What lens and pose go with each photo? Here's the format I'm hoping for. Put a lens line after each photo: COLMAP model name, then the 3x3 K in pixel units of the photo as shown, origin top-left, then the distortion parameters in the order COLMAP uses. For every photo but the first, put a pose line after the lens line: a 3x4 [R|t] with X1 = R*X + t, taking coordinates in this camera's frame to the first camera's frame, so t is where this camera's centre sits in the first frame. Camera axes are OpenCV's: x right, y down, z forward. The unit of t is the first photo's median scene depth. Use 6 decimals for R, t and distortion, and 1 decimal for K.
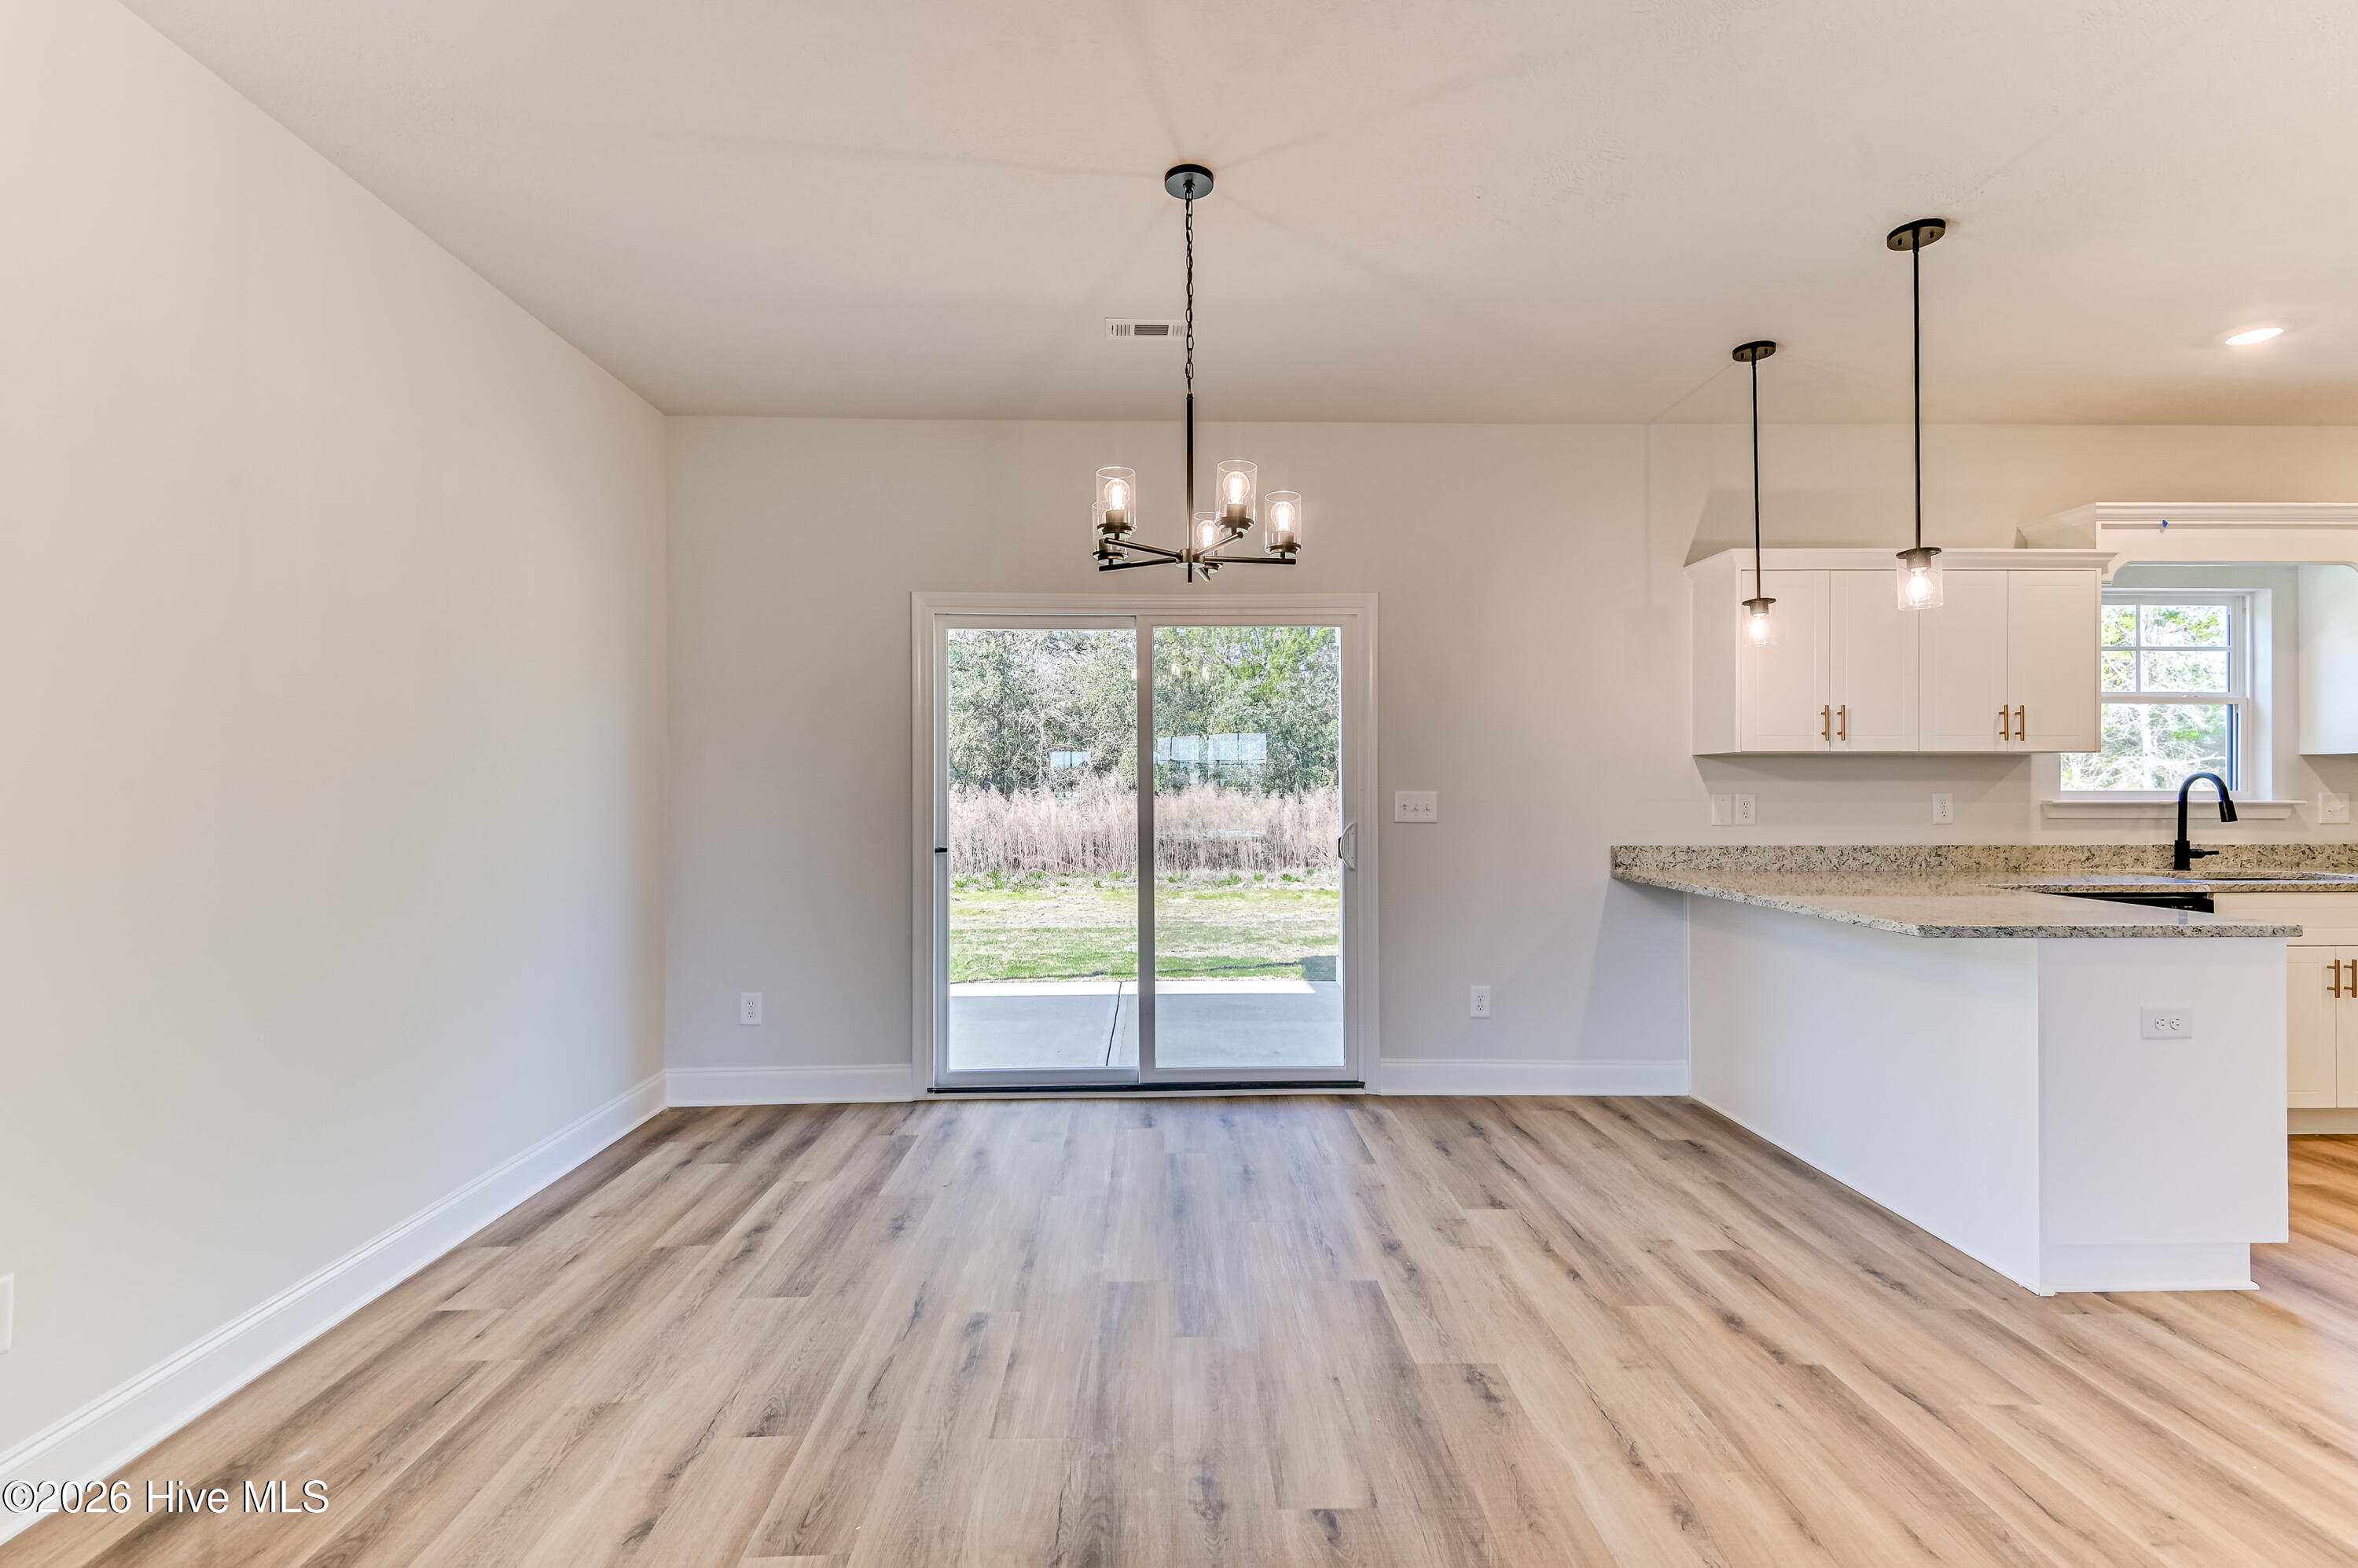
lens RADIAL K [[1066.4, 0, 1174.0], [0, 1066.4, 786.3], [0, 0, 1]] dist [0.026742, -0.013385]
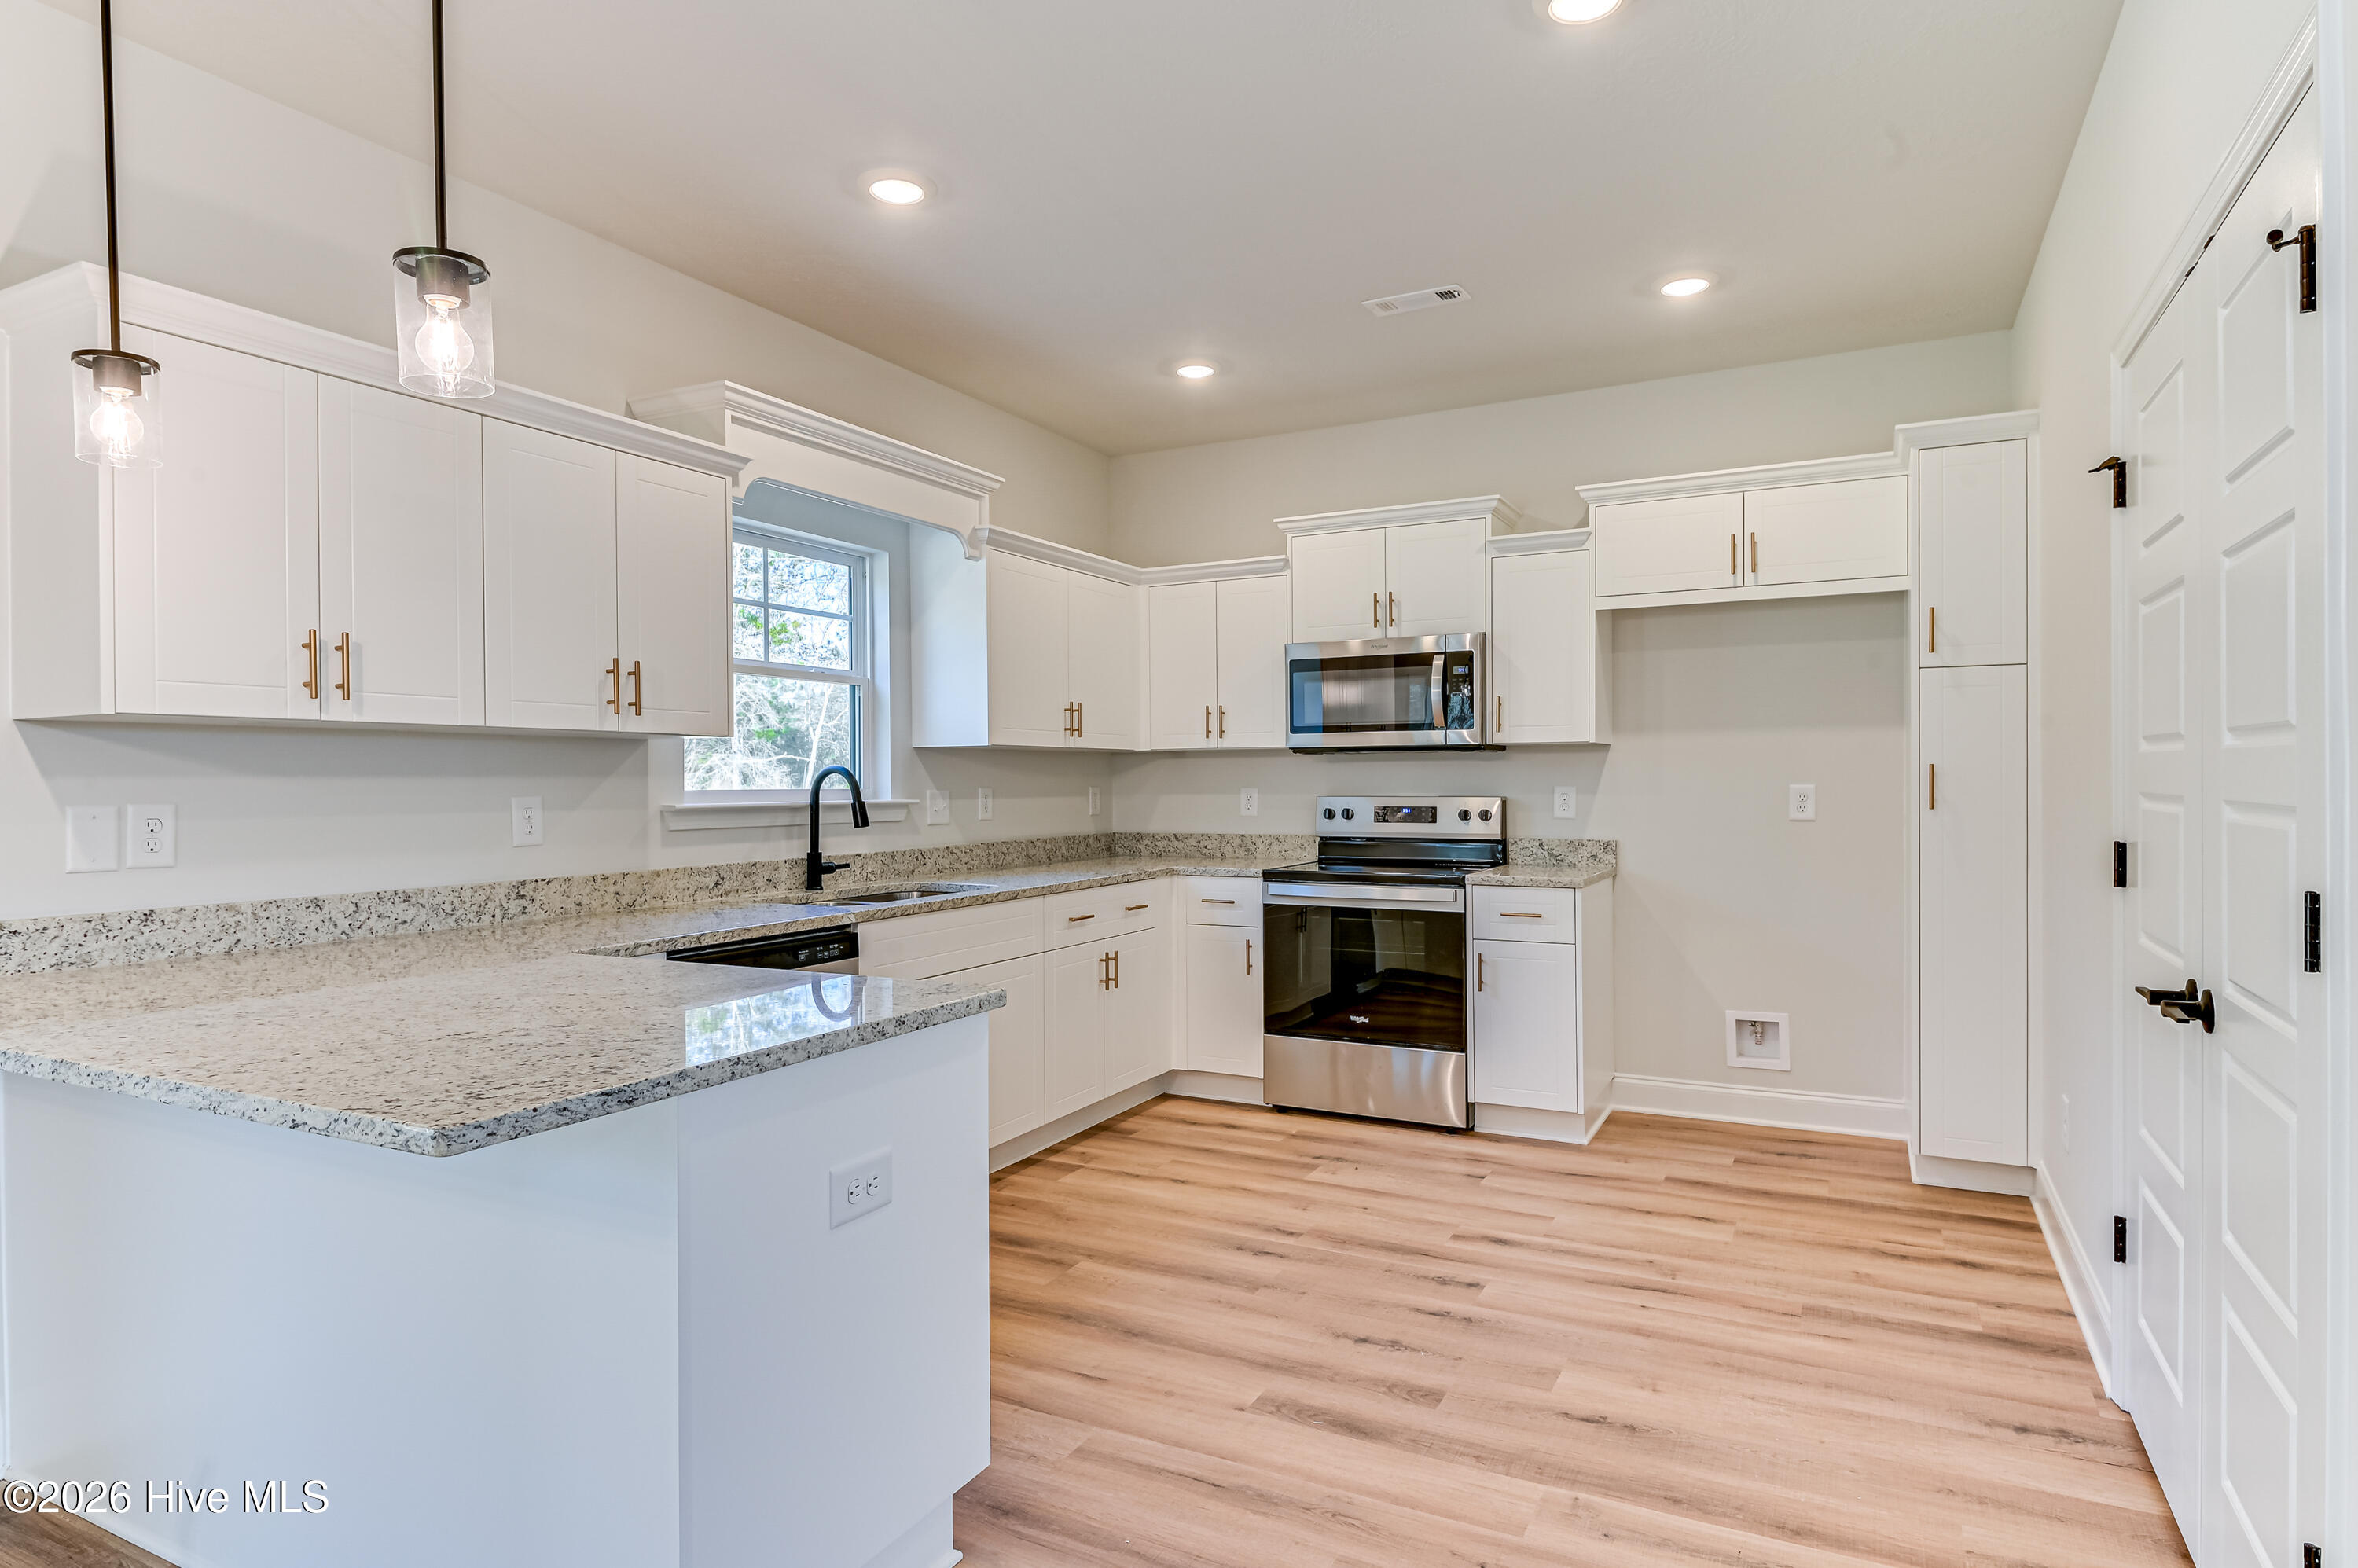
lens RADIAL K [[1264.2, 0, 1204.1], [0, 1264.2, 782.1], [0, 0, 1]] dist [0.041419, -0.010326]
pose [[0.462379, -0.003258, 0.886676, 0.244240], [0.004655, 0.999988, 0.001247, -0.000996], [-0.886670, 0.003551, 0.462389, 0.318789]]
